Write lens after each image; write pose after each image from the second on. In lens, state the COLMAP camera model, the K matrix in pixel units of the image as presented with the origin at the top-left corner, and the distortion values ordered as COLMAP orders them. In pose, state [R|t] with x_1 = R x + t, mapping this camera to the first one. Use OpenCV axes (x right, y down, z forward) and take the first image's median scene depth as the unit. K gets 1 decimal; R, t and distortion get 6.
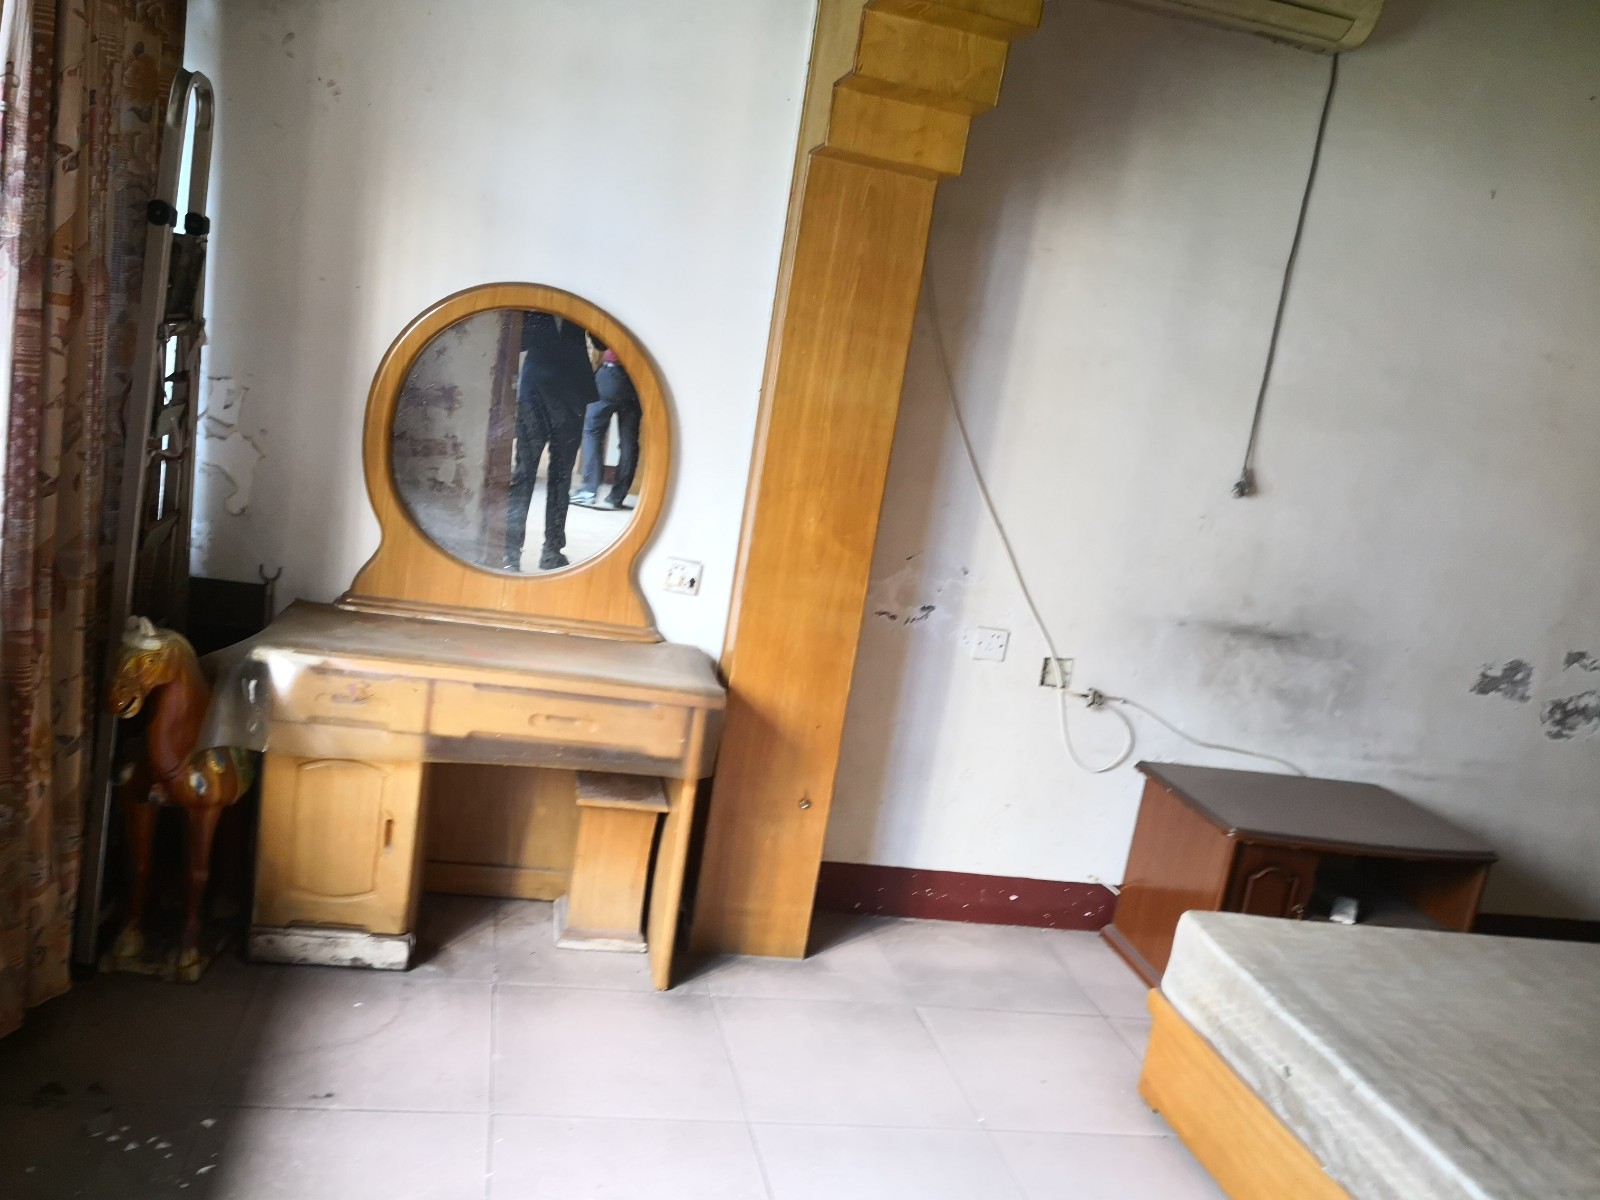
lens RADIAL K [[1292.6, 0, 800.0], [0, 1292.6, 600.0], [0, 0, 1]] dist [-0.002102, -0.002216]
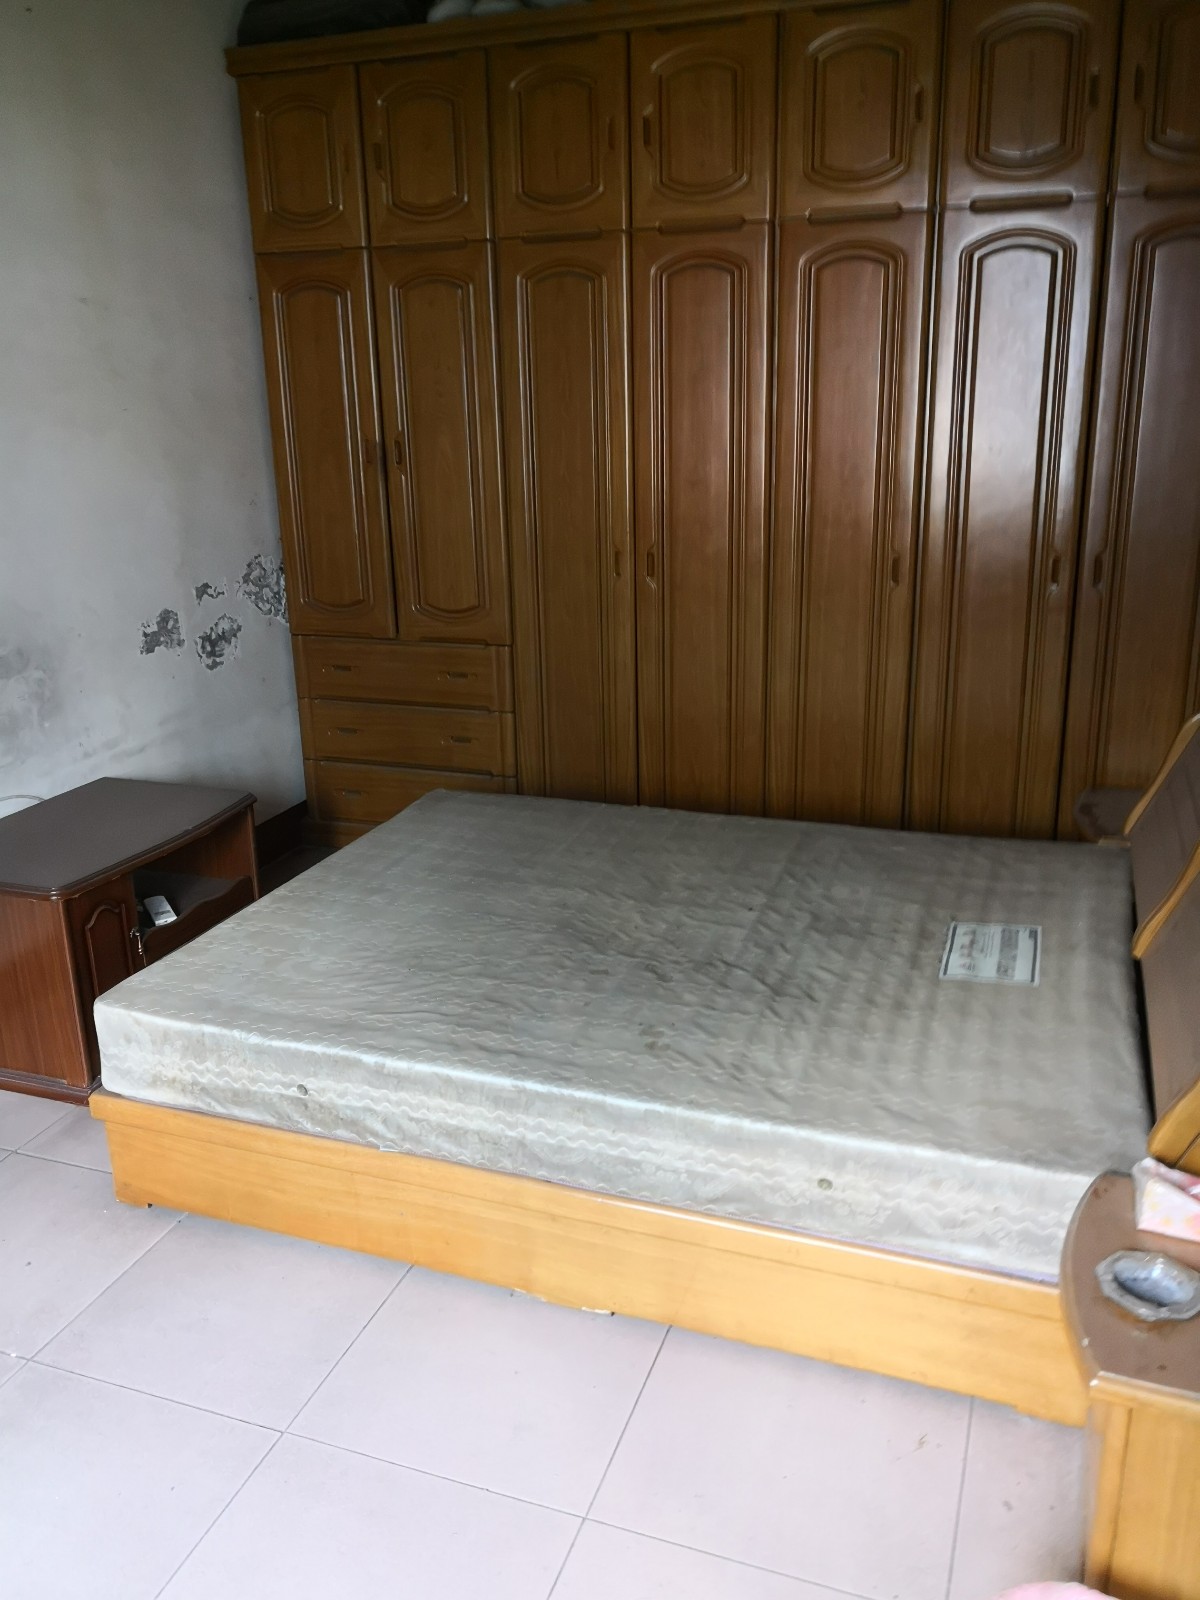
lens RADIAL K [[1292.6, 0, 600.0], [0, 1292.6, 800.0], [0, 0, 1]] dist [-0.002102, -0.002216]
pose [[0.536598, -0.415262, 0.734588, -0.116447], [0.273144, 0.909141, 0.314411, -0.072571], [-0.798407, 0.031936, 0.601270, 0.200850]]
